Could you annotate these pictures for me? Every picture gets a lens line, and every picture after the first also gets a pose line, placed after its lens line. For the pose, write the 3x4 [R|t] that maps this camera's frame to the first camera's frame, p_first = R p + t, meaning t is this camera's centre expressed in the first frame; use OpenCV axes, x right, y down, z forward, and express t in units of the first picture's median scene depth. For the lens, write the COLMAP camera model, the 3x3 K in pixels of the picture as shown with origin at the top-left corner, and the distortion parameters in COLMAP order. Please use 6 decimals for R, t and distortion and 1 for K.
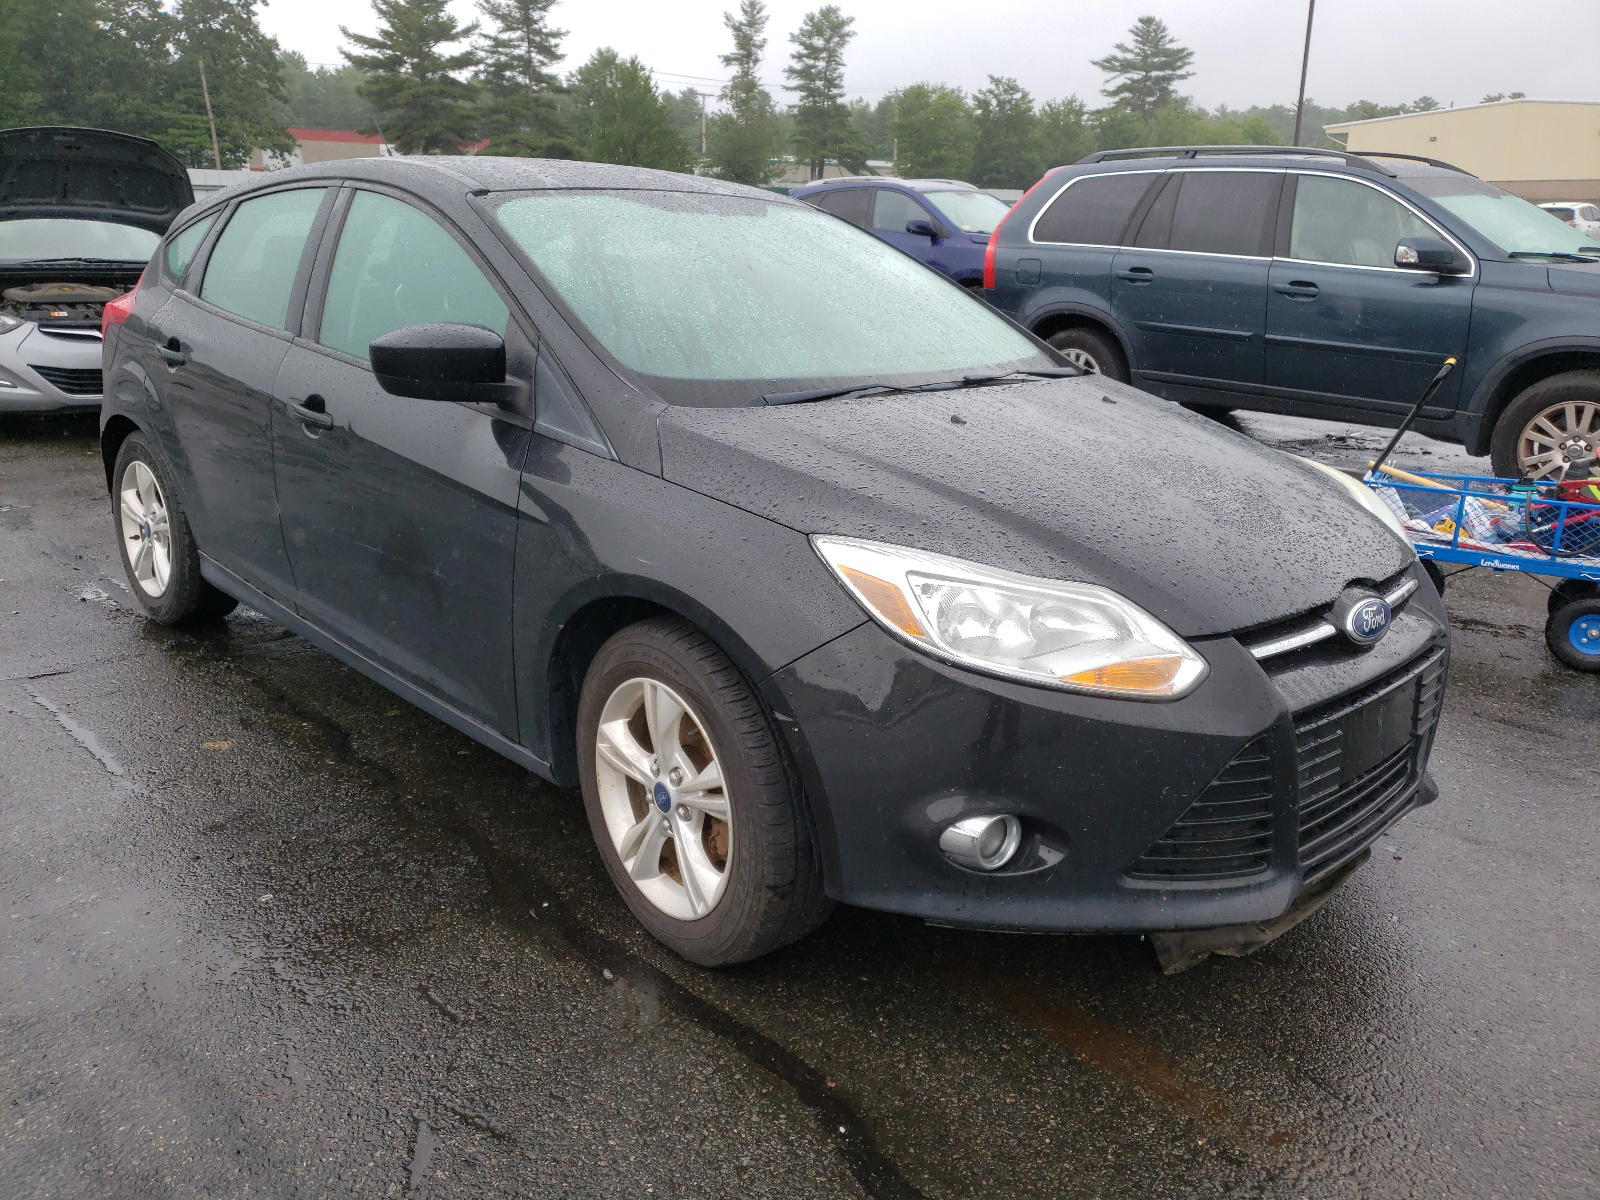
lens RADIAL K [[1195.6, 0, 800.0], [0, 1195.6, 600.0], [0, 0, 1]] dist [-0.005628, -0.001709]
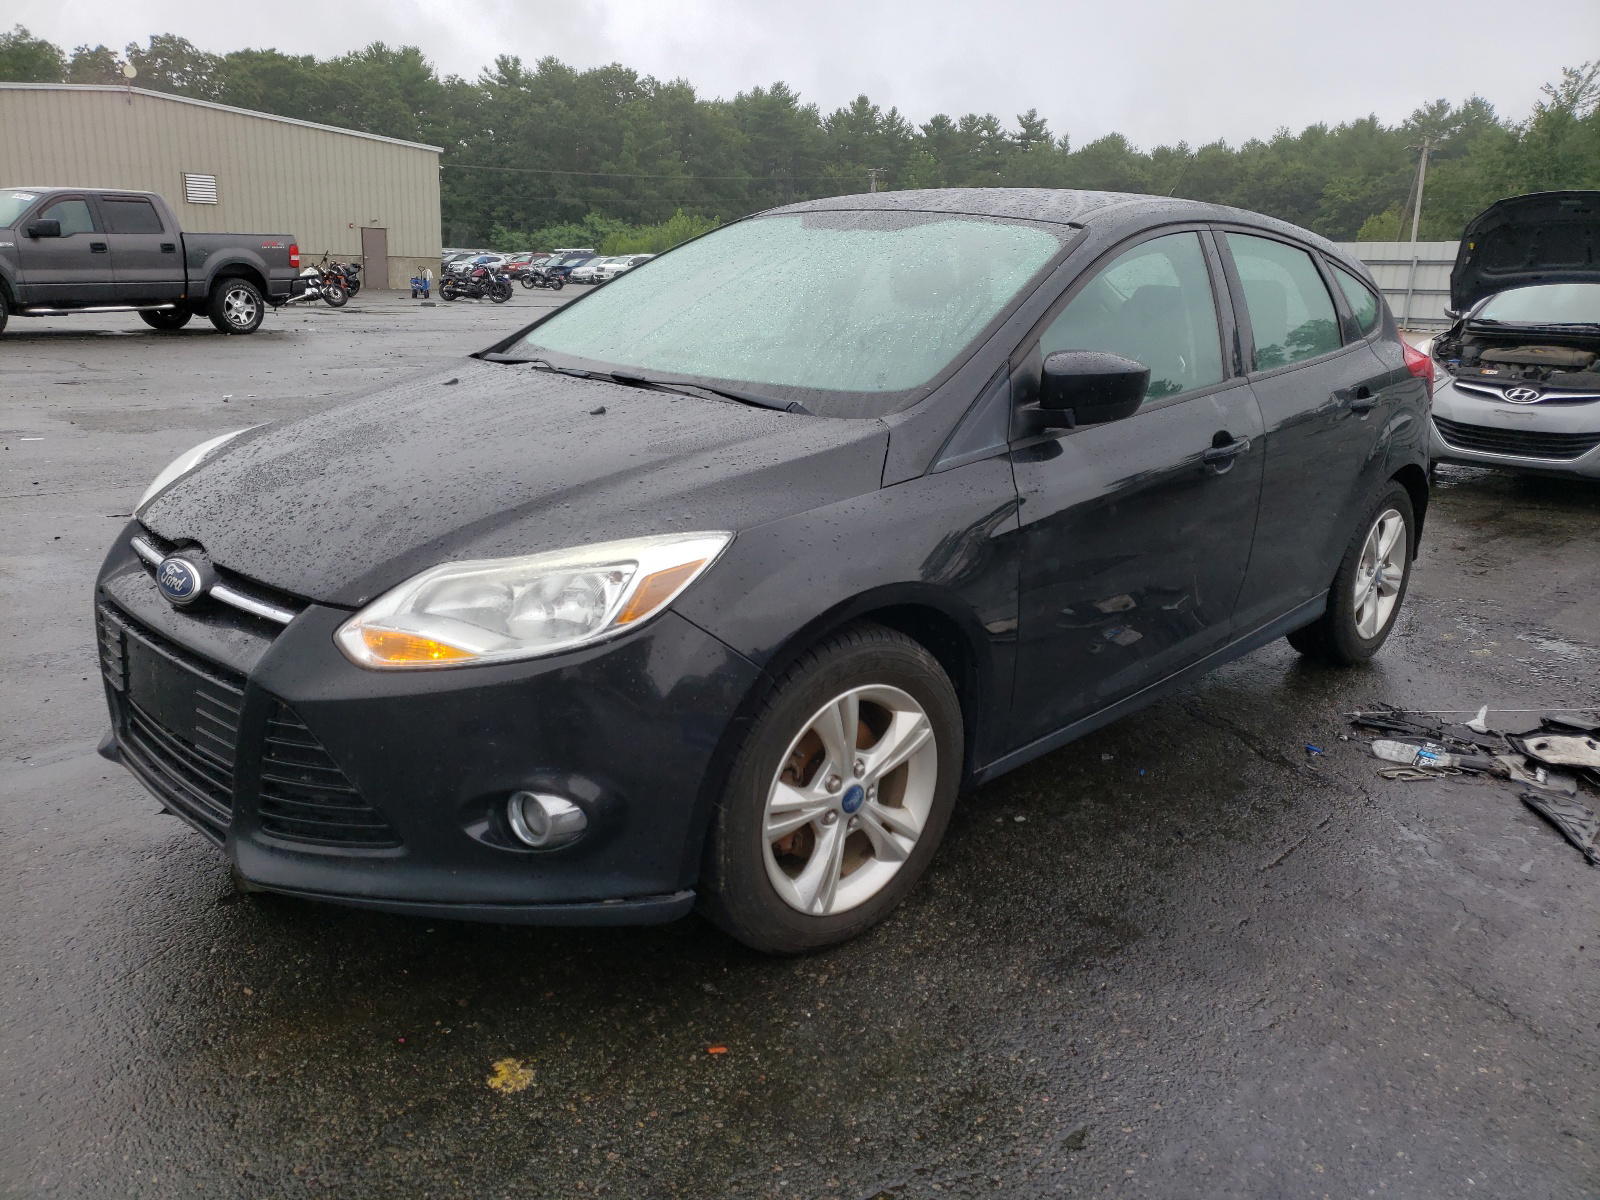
lens RADIAL K [[1195.6, 0, 800.0], [0, 1195.6, 600.0], [0, 0, 1]] dist [-0.005628, -0.001709]
pose [[0.039452, 0.243052, -0.969211, 0.849425], [-0.313759, 0.923920, 0.218922, -0.204098], [0.948683, 0.295461, 0.112711, 0.795663]]
